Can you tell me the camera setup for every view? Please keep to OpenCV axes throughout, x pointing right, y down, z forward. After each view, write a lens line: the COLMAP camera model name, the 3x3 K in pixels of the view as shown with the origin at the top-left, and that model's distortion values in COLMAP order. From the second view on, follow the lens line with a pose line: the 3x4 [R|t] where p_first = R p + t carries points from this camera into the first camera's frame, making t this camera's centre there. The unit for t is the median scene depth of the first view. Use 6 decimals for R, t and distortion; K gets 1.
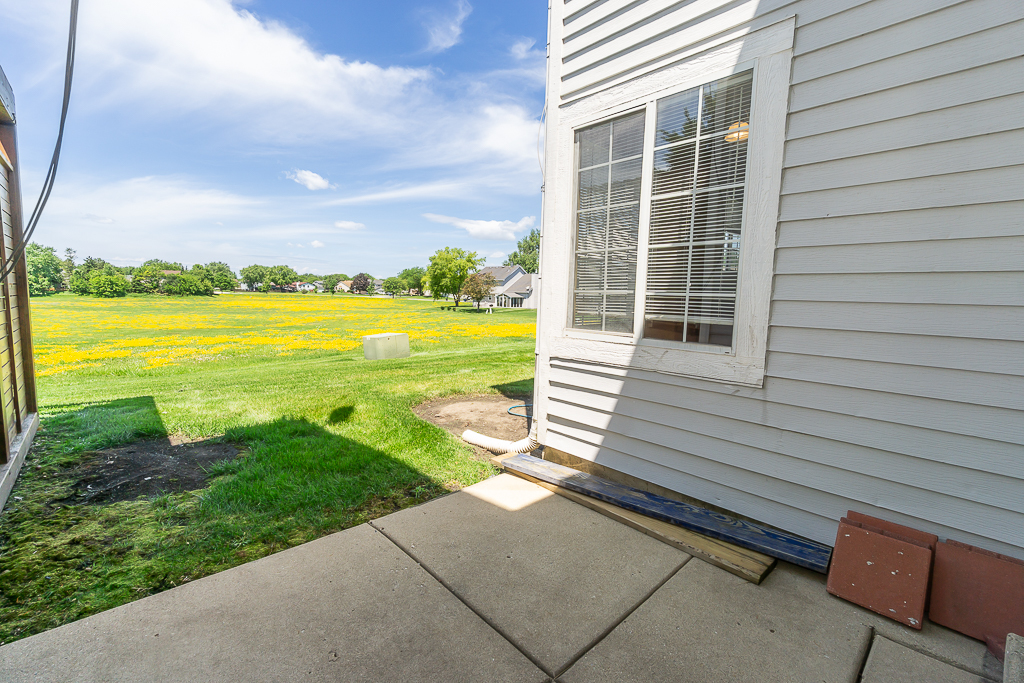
lens RADIAL K [[444.1, 0, 511.0], [0, 444.1, 344.1], [0, 0, 1]] dist [-0.005392, 0.000881]
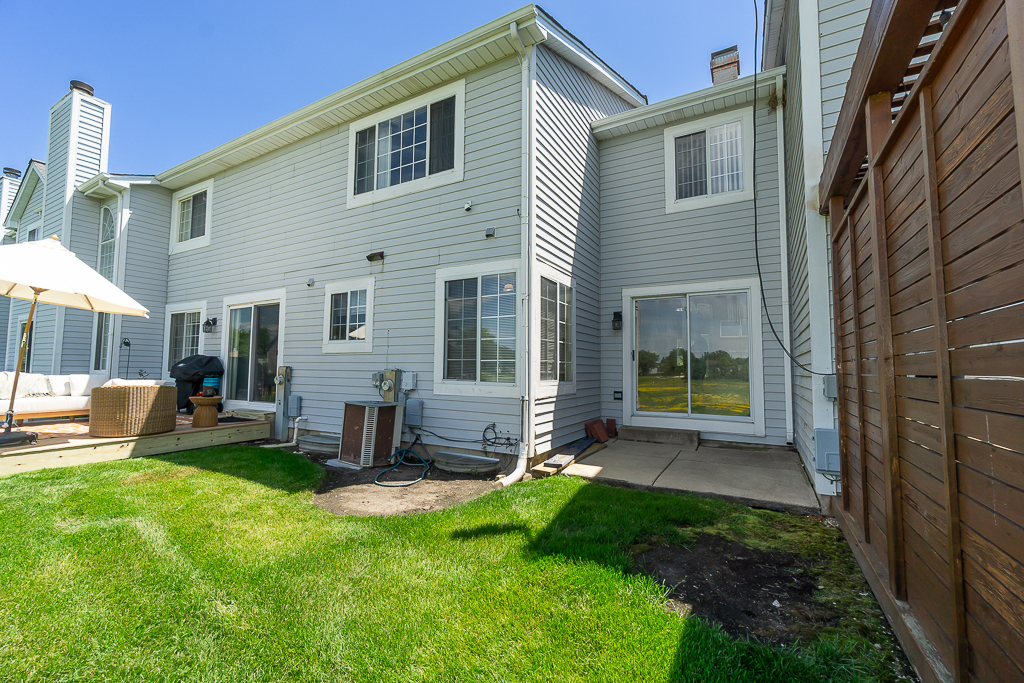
lens RADIAL K [[444.1, 0, 506.8], [0, 444.1, 339.6], [0, 0, 1]] dist [-0.005392, 0.000881]
pose [[-0.302382, 0.036487, 0.952488, -1.591991], [0.089589, 0.995932, -0.009710, -0.203884], [-0.948967, 0.082396, -0.304421, 1.723961]]
